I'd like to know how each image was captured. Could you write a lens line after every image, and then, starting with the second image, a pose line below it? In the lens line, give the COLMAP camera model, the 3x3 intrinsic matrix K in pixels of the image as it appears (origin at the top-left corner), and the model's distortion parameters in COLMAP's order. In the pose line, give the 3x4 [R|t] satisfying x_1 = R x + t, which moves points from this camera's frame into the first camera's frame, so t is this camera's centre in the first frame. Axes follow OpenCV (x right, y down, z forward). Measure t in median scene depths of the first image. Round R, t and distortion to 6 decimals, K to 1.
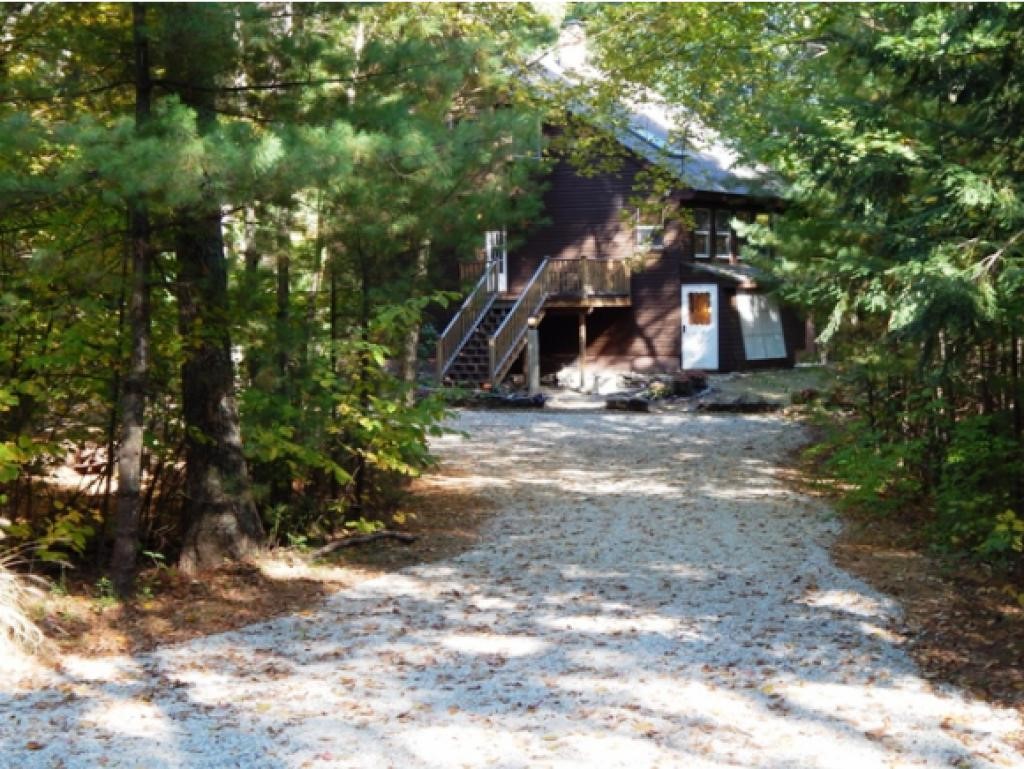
lens RADIAL K [[2049.8, 0, 511.6], [0, 2049.8, 383.6], [0, 0, 1]] dist [-0.015501, 0.000000]
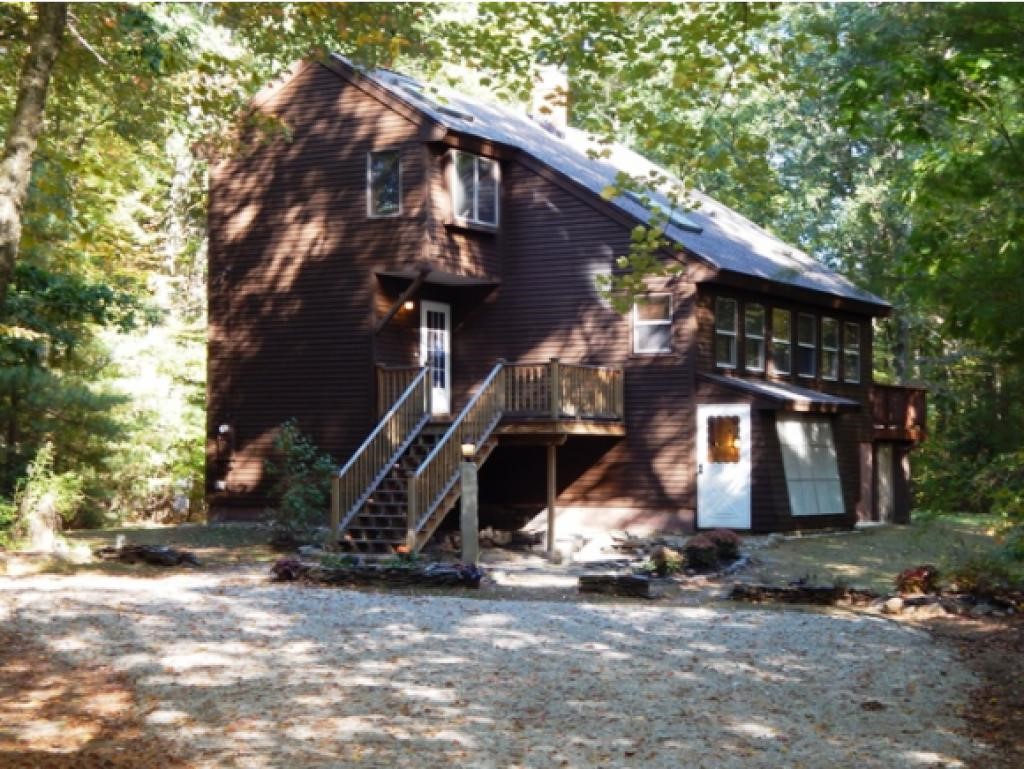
lens RADIAL K [[1846.4, 0, 513.6], [0, 1846.4, 385.5], [0, 0, 1]] dist [0.039187, 0.000000]
pose [[0.999882, 0.014894, -0.003649, 0.023949], [-0.015142, 0.996544, -0.081671, -0.003219], [0.002420, 0.081717, 0.996653, 0.391811]]
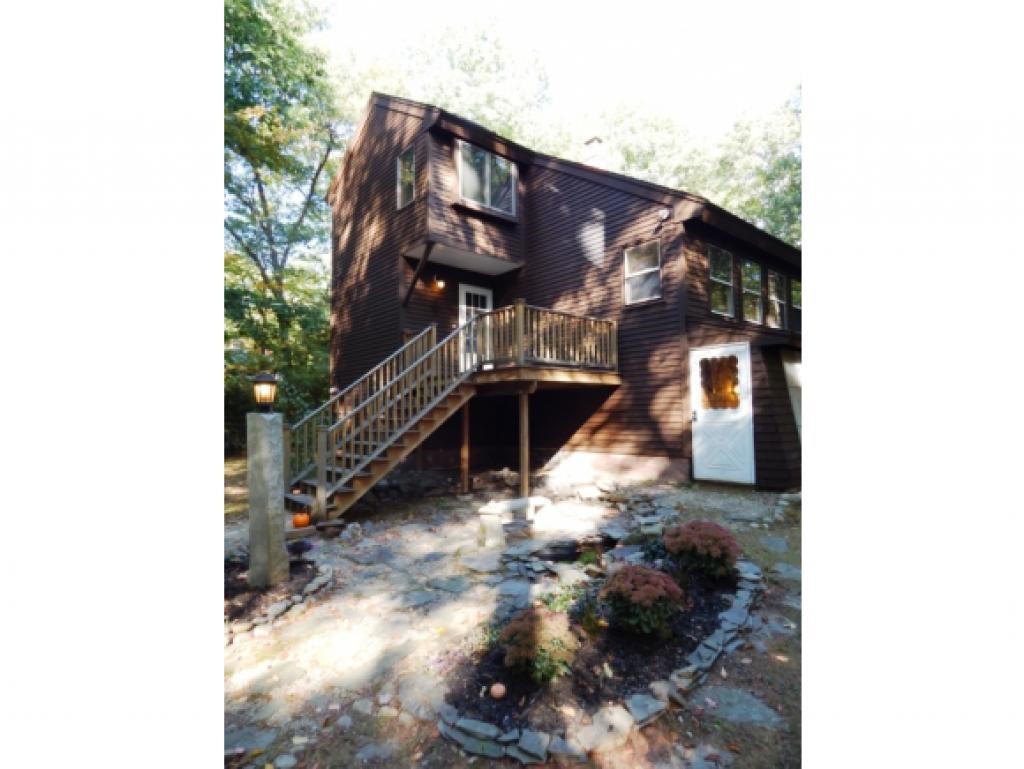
lens RADIAL K [[526.5, 0, 514.2], [0, 526.5, 388.0], [0, 0, 1]] dist [-0.003695, -0.000220]
pose [[0.956406, -0.016735, -0.291562, 0.080306], [-0.008747, 0.996268, -0.085875, -0.021214], [0.291910, 0.084682, 0.952690, 0.847846]]
